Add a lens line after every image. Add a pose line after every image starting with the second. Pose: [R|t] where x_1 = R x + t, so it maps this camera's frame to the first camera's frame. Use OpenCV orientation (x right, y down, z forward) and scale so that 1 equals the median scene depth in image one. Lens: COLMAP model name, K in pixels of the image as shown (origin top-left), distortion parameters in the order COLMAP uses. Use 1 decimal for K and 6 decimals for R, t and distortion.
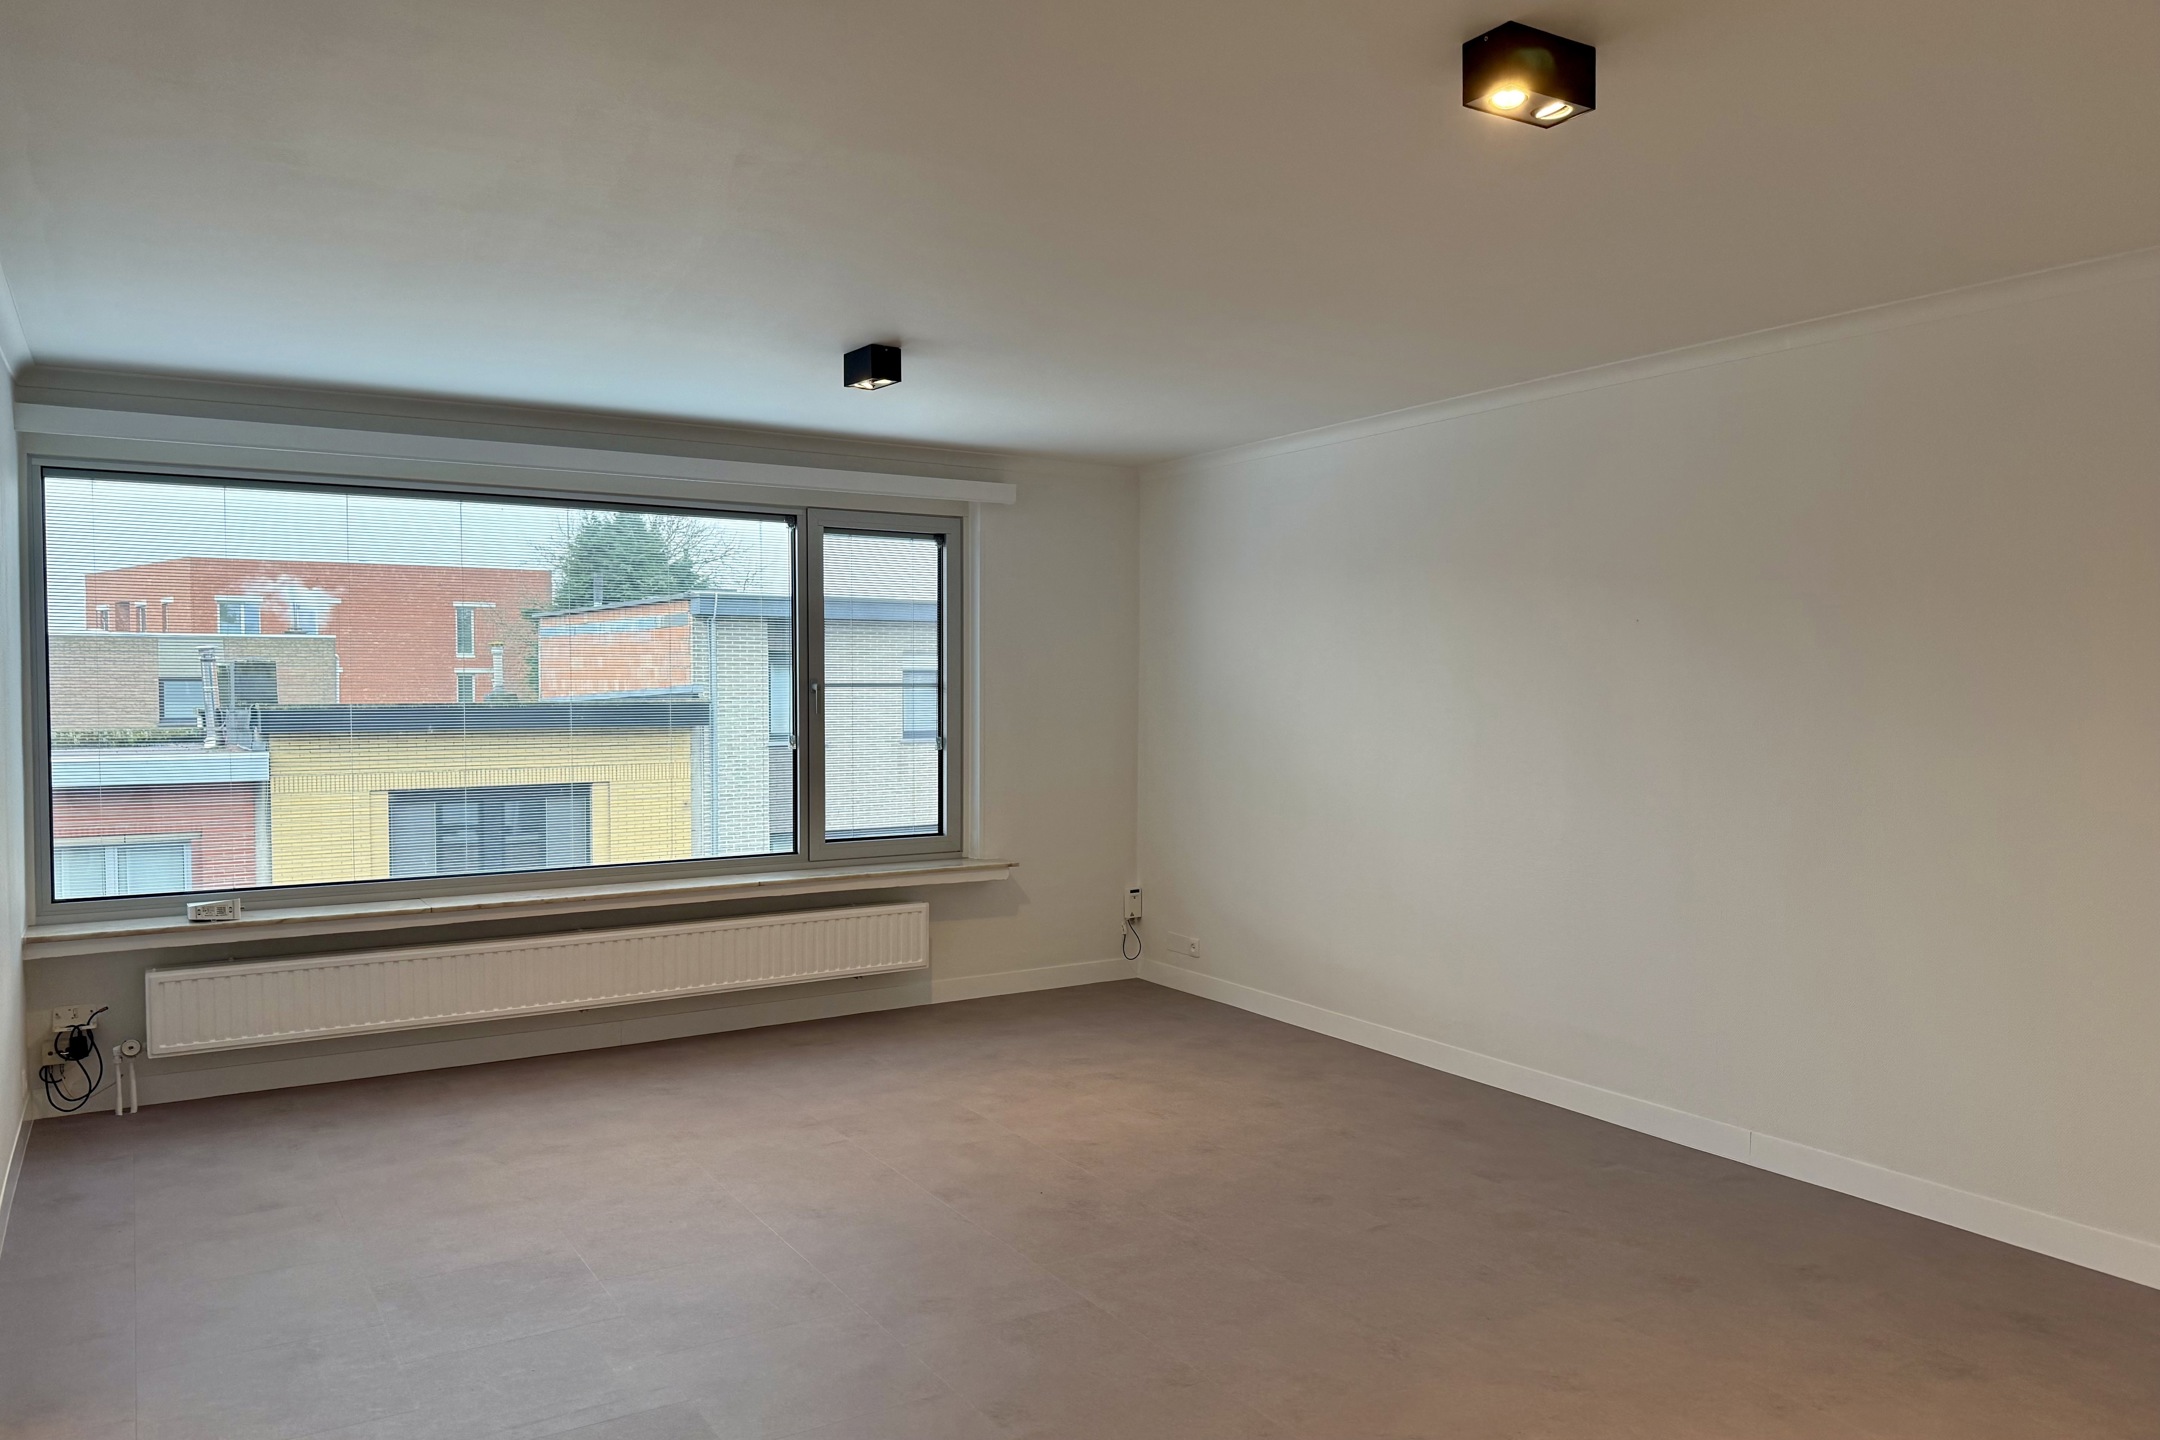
lens RADIAL K [[1521.1, 0, 1080.0], [0, 1521.1, 720.0], [0, 0, 1]] dist [0.098998, -0.156925]
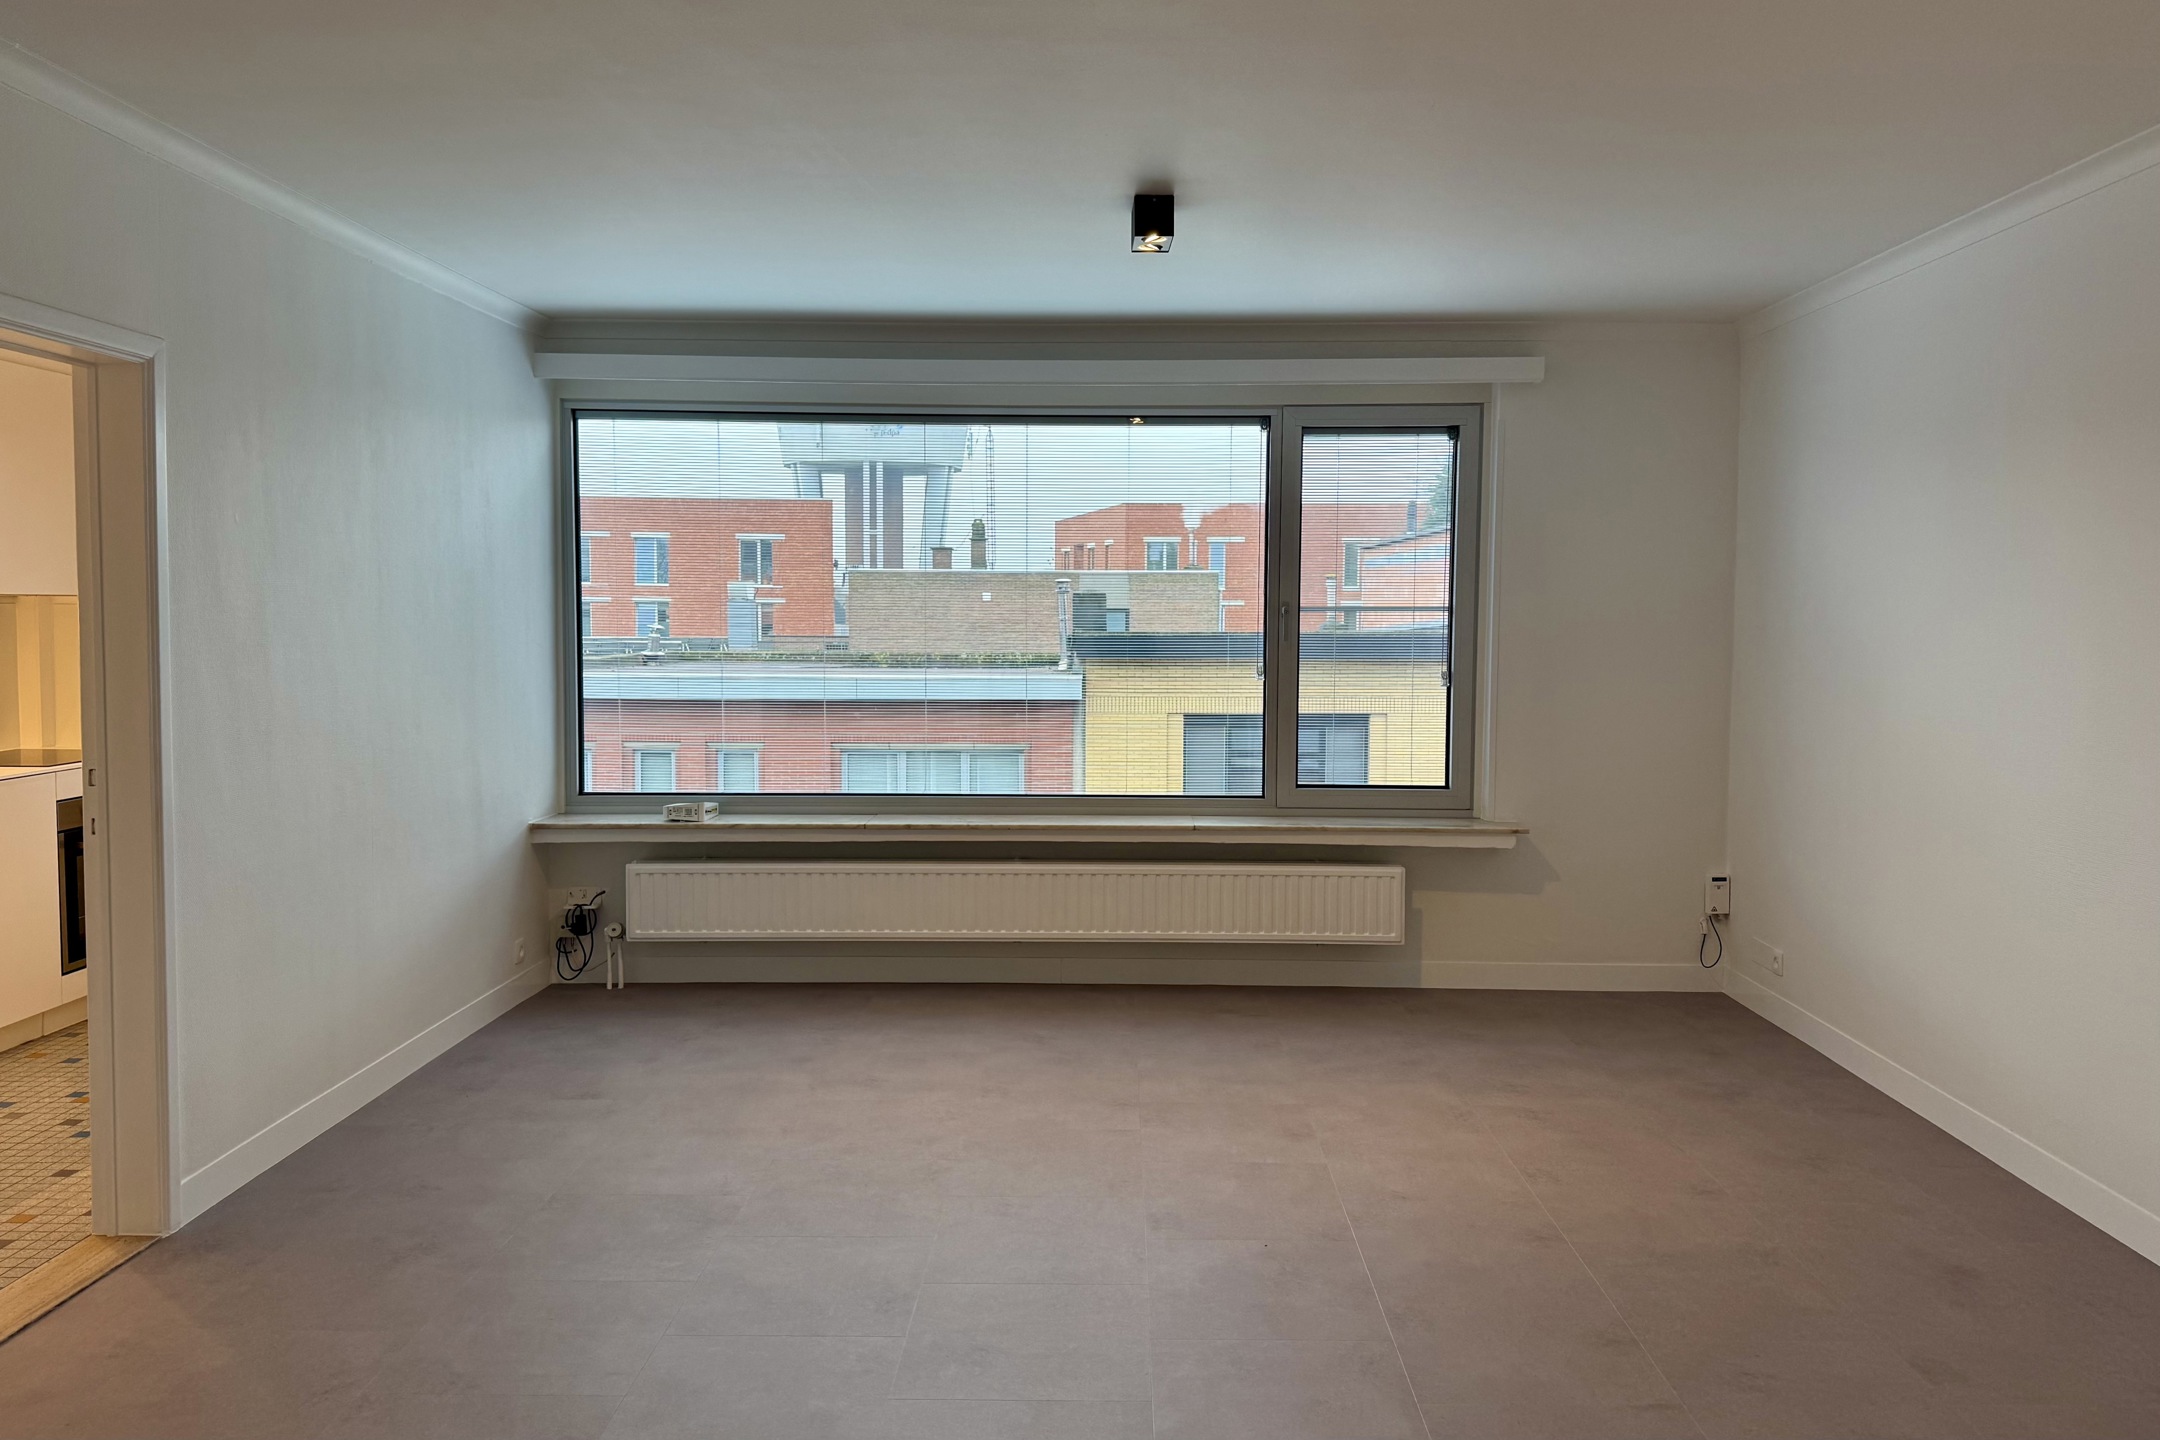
lens RADIAL K [[1546.1, 0, 1083.6], [0, 1546.1, 701.8], [0, 0, 1]] dist [0.102917, -0.000287]
pose [[0.840108, 0.035243, -0.541273, 0.212144], [-0.018652, 0.999174, 0.036108, 0.000662], [0.542098, -0.020239, 0.840072, 0.182786]]
